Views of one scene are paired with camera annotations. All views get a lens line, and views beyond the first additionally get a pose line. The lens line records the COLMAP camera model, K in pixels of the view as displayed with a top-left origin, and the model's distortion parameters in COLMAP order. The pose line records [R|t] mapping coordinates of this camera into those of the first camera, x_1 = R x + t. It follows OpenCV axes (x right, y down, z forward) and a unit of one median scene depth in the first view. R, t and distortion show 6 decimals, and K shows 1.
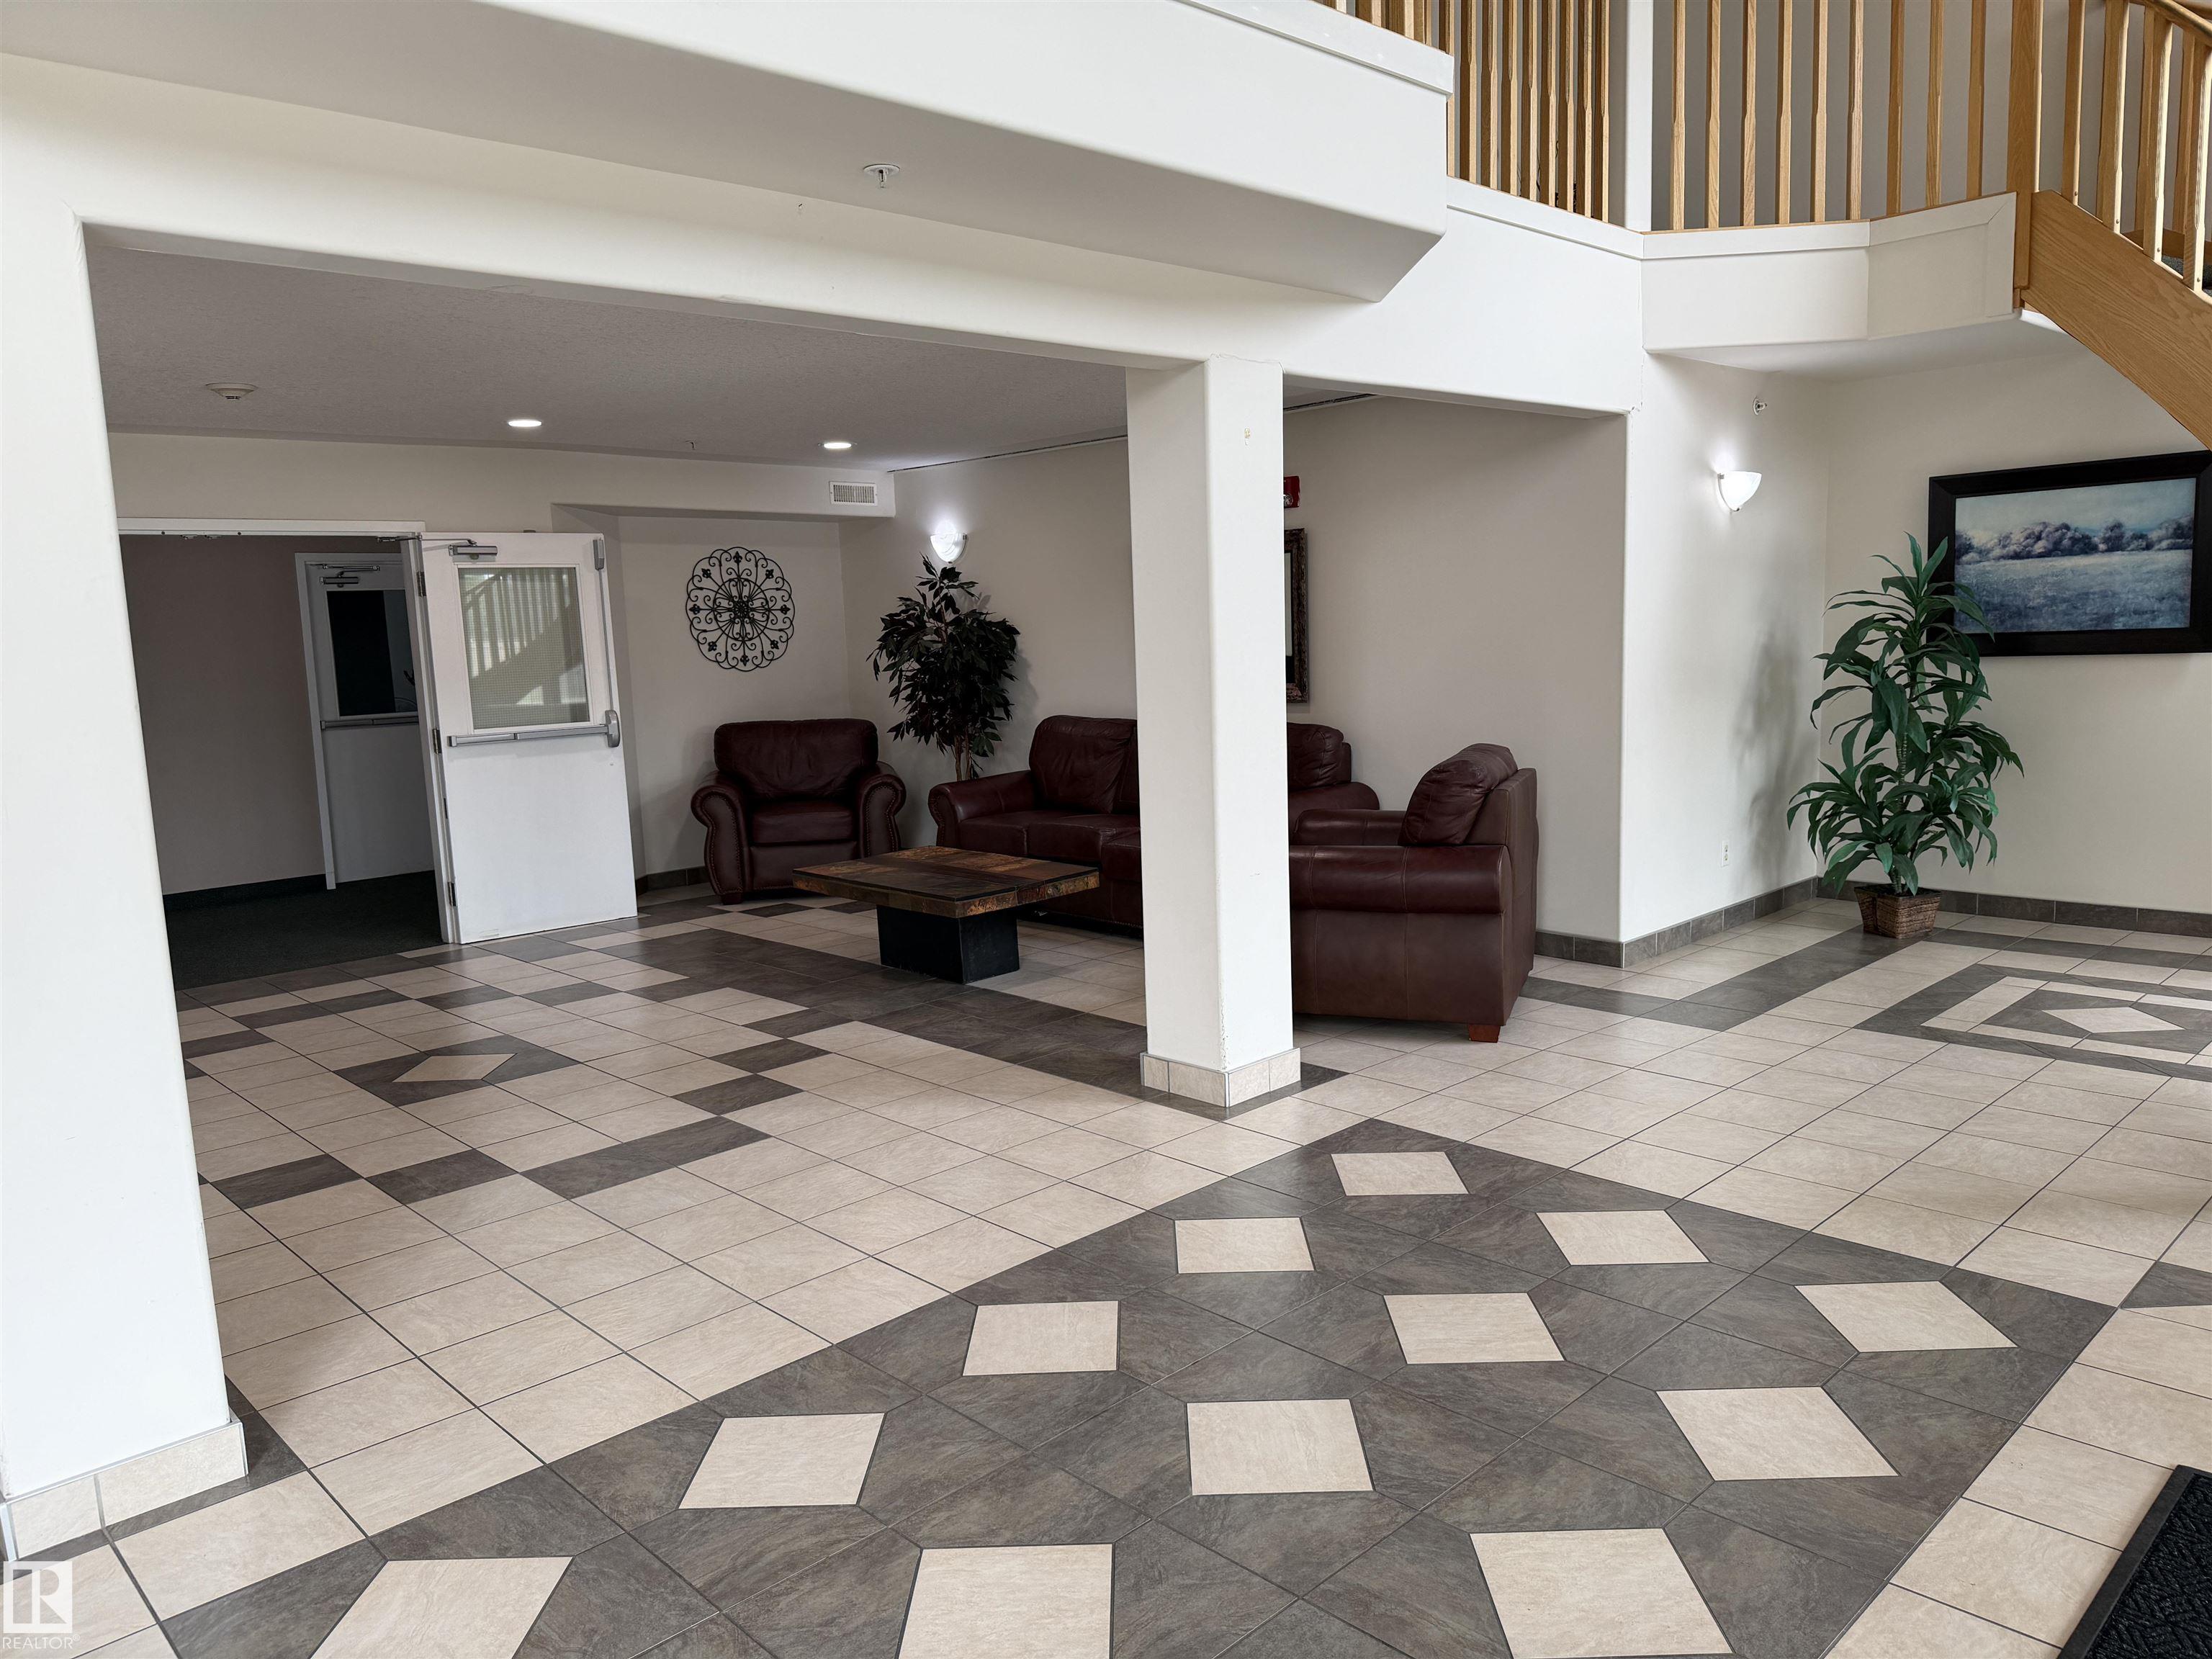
lens RADIAL K [[1547.7, 0, 1115.6], [0, 1547.7, 828.6], [0, 0, 1]] dist [0.086556, -0.139716]
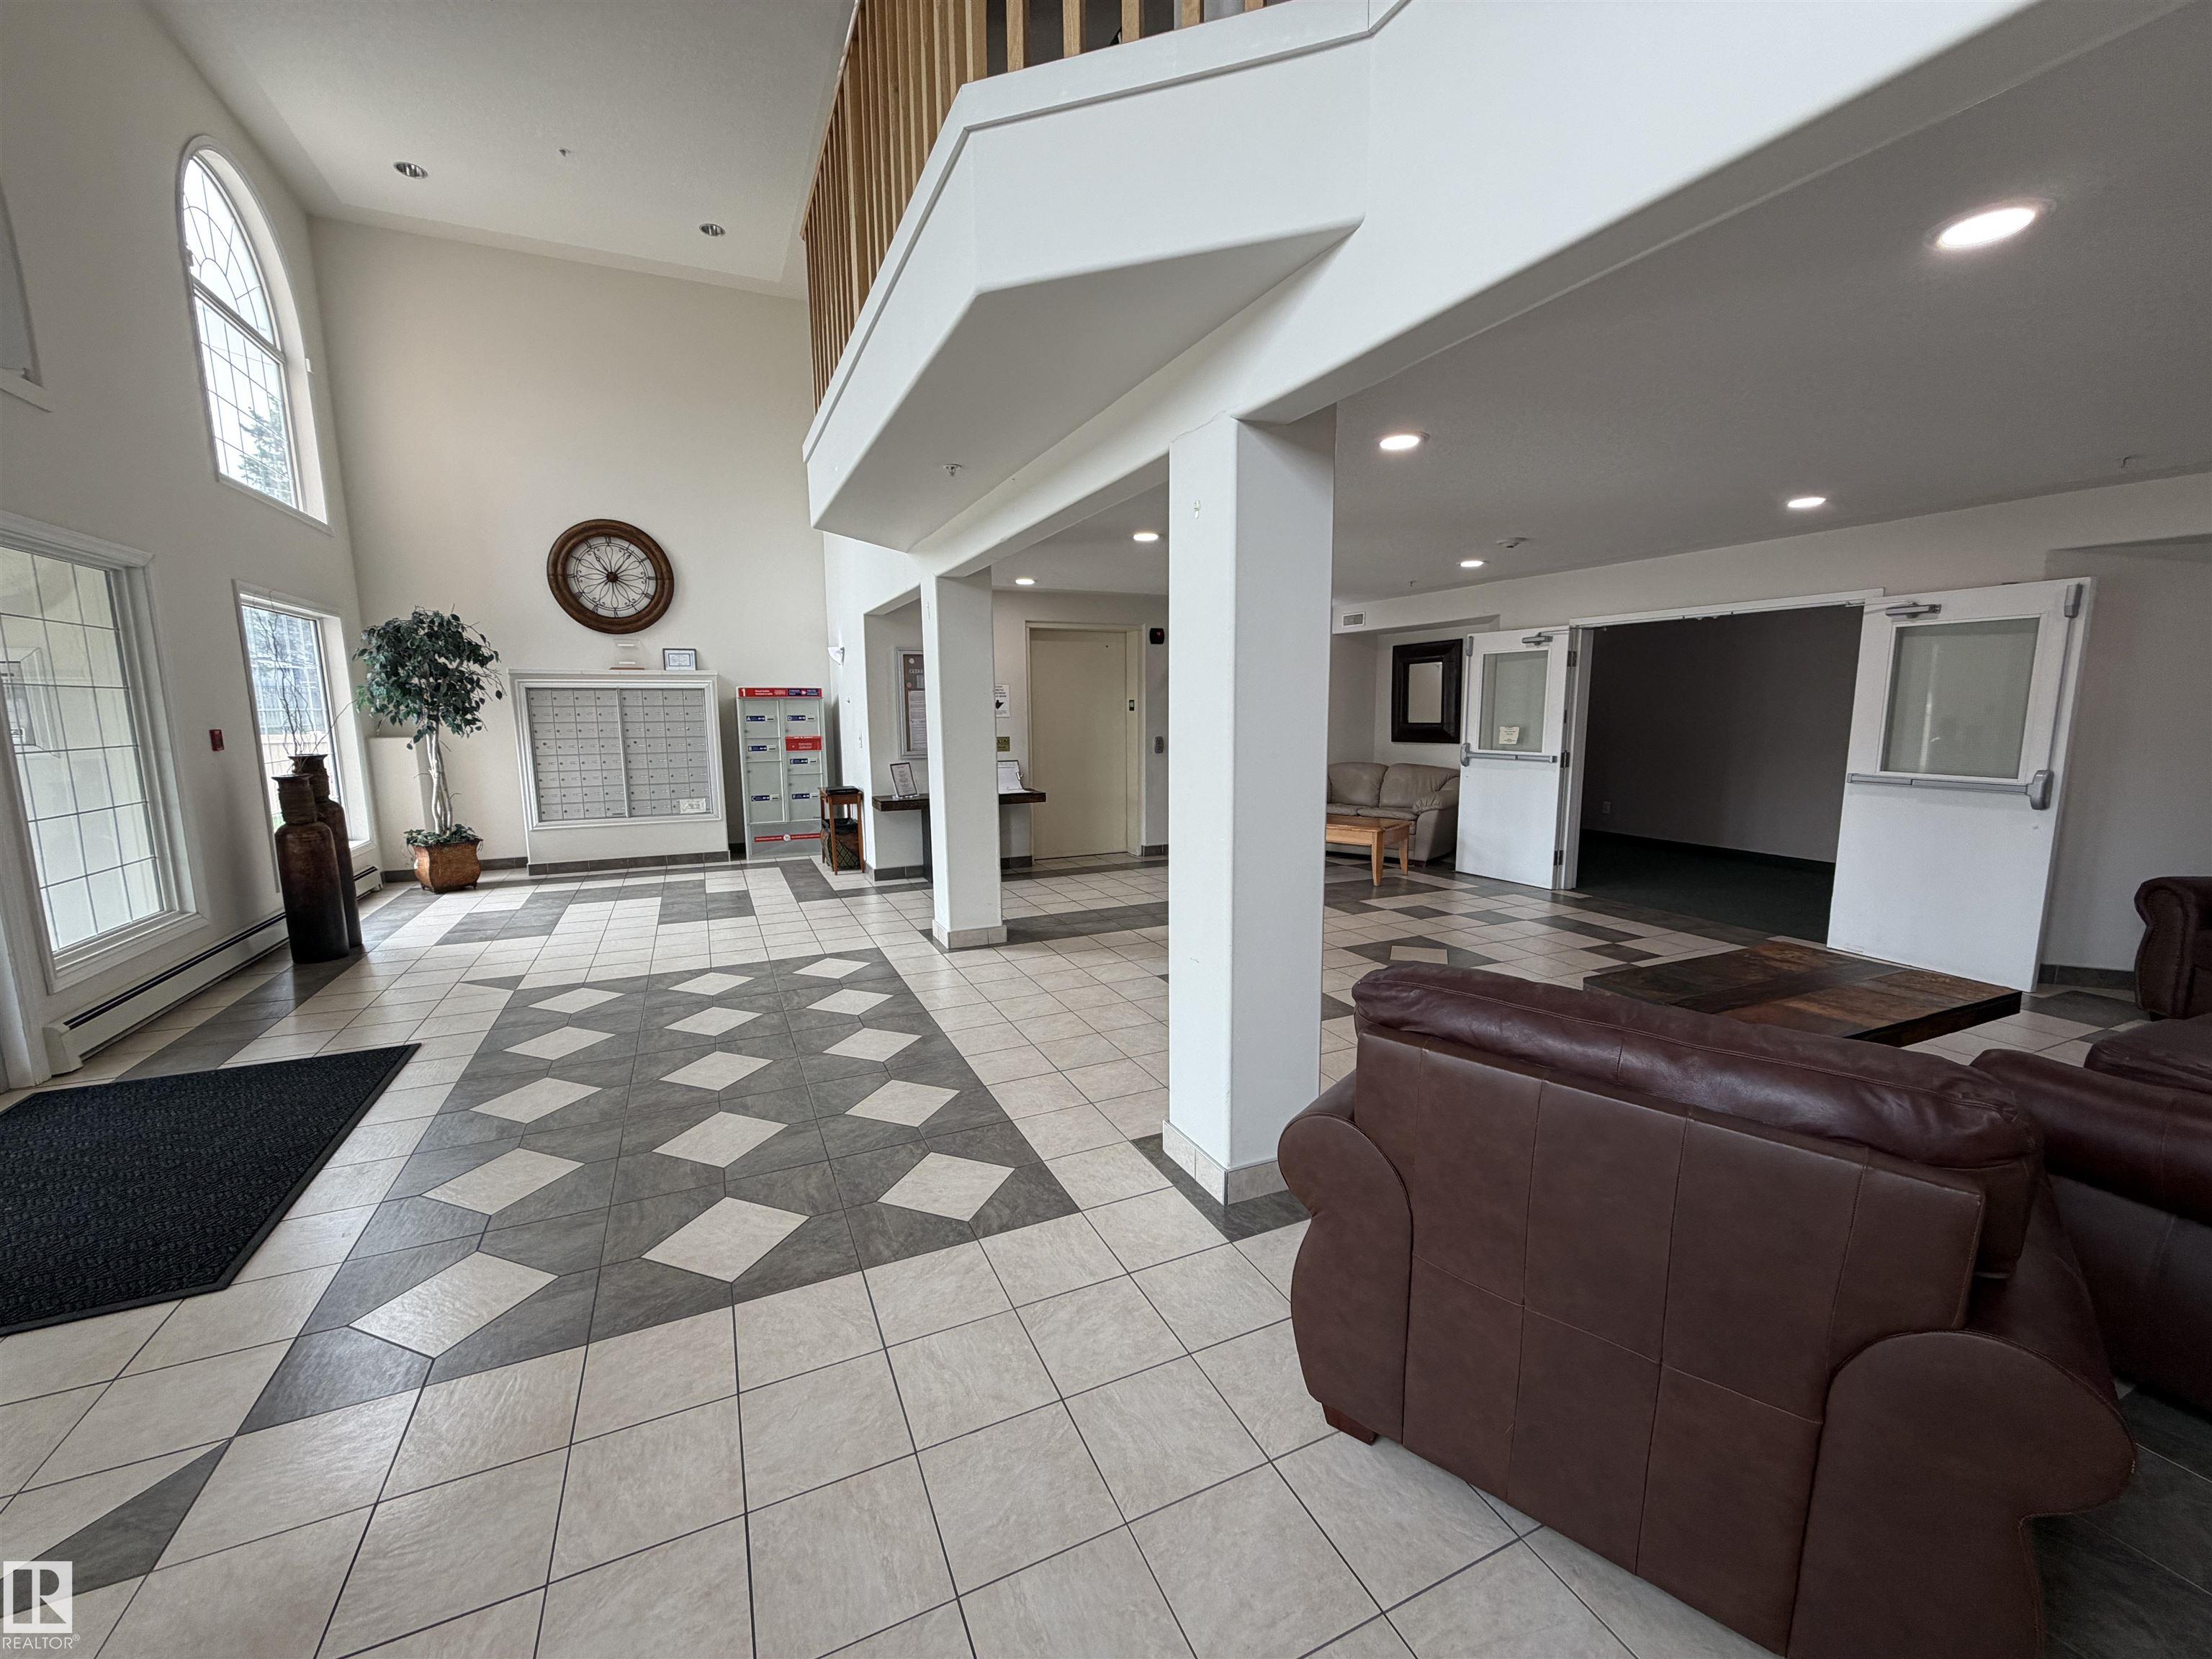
lens RADIAL K [[876.5, 0, 1100.4], [0, 876.5, 828.8], [0, 0, 1]] dist [0.000175, 0.000298]
pose [[-0.334935, 0.174965, -0.925854, 0.703952], [-0.104676, 0.969617, 0.221103, -0.195176], [0.936409, 0.170969, -0.306444, 1.261840]]
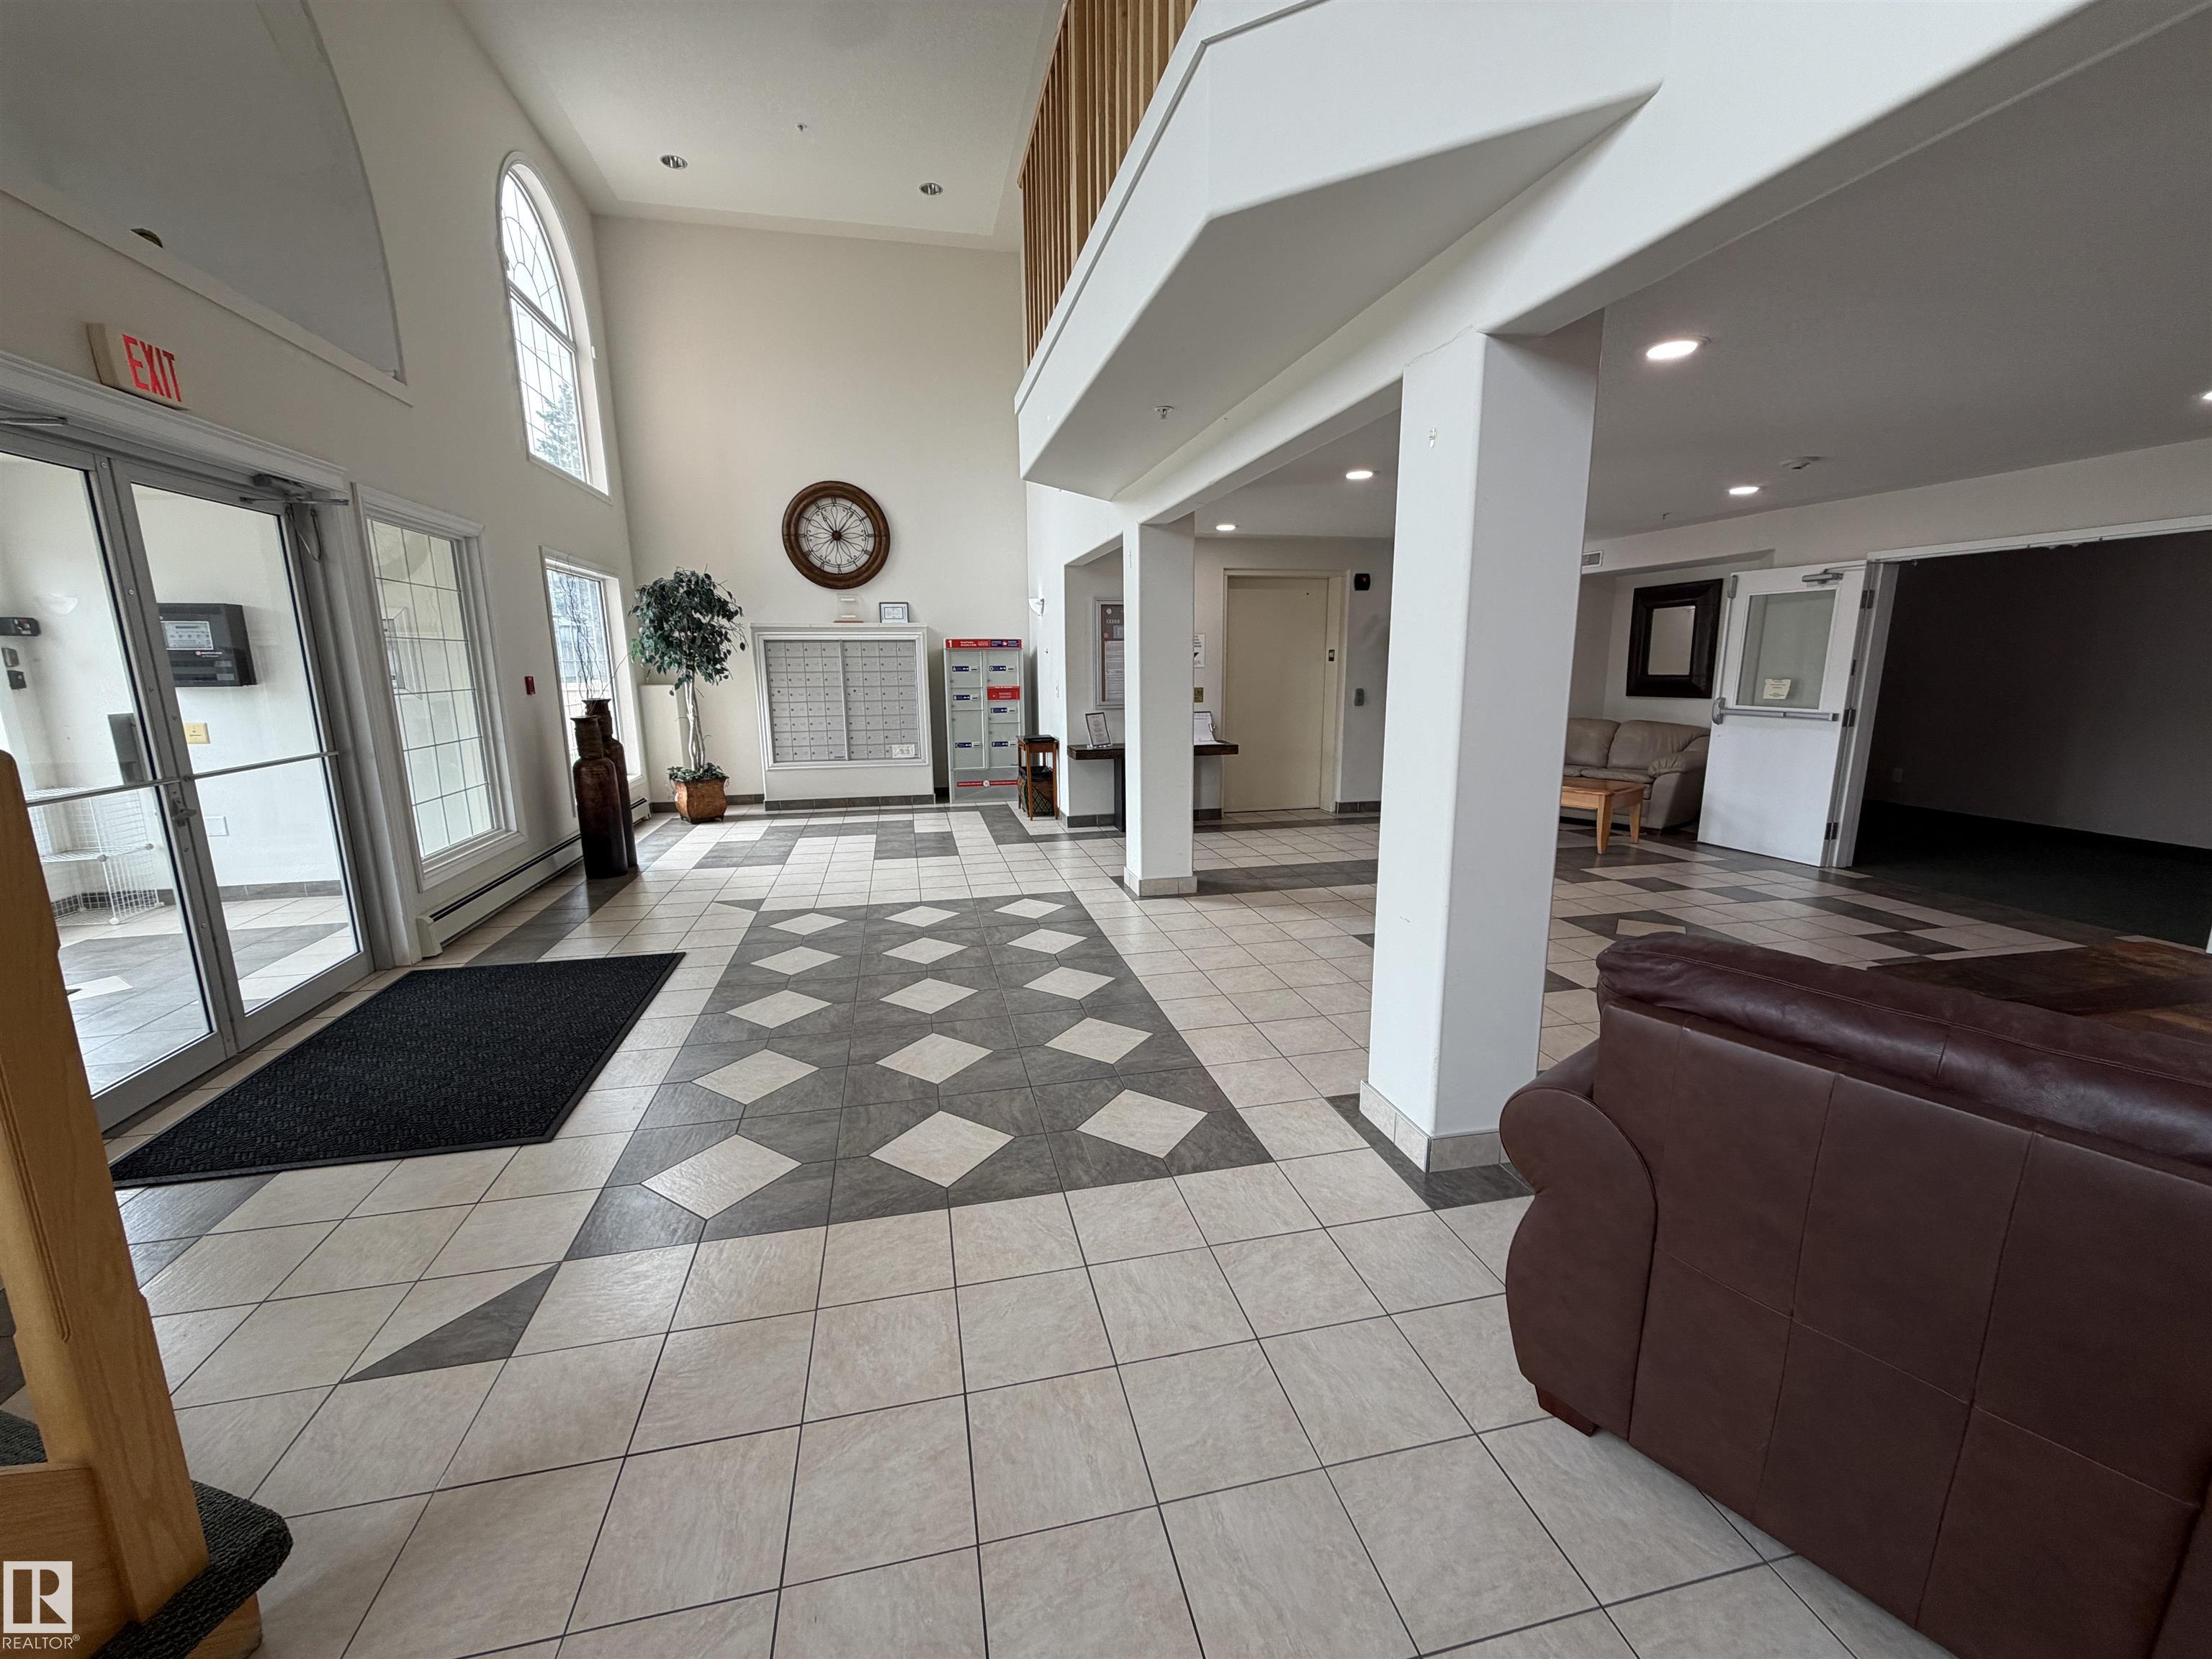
lens RADIAL K [[876.5, 0, 1100.4], [0, 876.5, 828.8], [0, 0, 1]] dist [0.000175, 0.000298]
pose [[-0.521827, 0.206413, -0.827702, 0.711500], [-0.084479, 0.953010, 0.290922, -0.188631], [0.848858, 0.221735, -0.479869, 1.245674]]
